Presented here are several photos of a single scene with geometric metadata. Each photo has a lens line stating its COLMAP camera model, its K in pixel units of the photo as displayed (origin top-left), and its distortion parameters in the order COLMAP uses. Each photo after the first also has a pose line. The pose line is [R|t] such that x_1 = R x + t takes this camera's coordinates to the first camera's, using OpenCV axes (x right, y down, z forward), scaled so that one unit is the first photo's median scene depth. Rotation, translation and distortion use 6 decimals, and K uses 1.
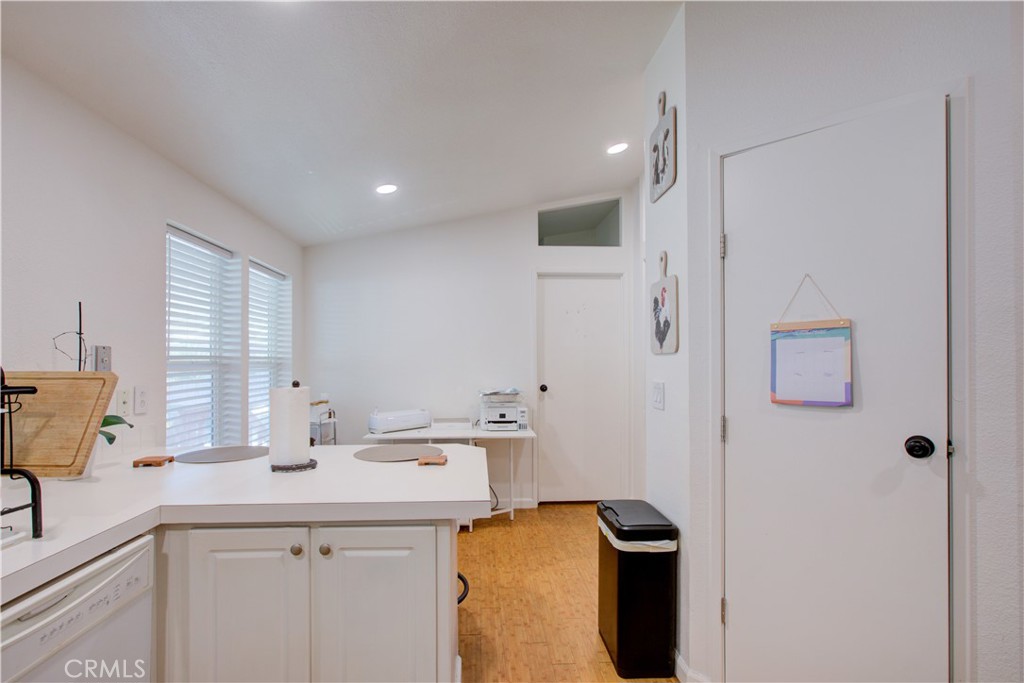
lens RADIAL K [[478.5, 0, 509.7], [0, 478.5, 351.6], [0, 0, 1]] dist [-0.004078, -0.000144]
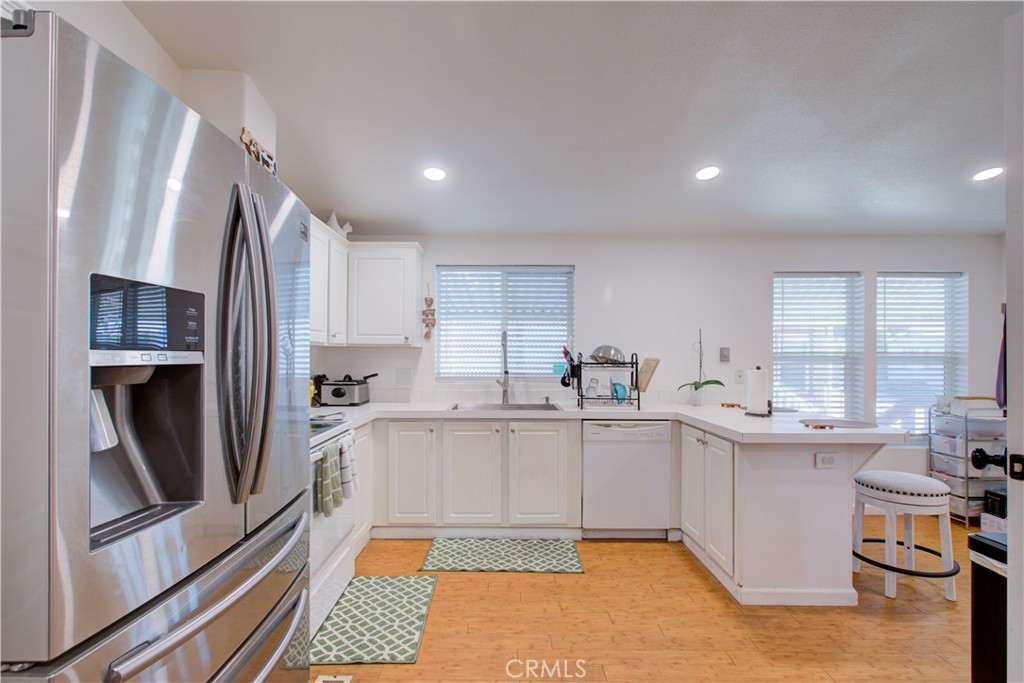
lens RADIAL K [[478.5, 0, 510.4], [0, 478.5, 349.3], [0, 0, 1]] dist [-0.004078, -0.000144]
pose [[-0.051677, -0.010120, -0.998613, 0.780521], [0.015369, 0.999822, -0.010927, 0.002755], [0.998546, -0.015913, -0.051513, 0.111155]]
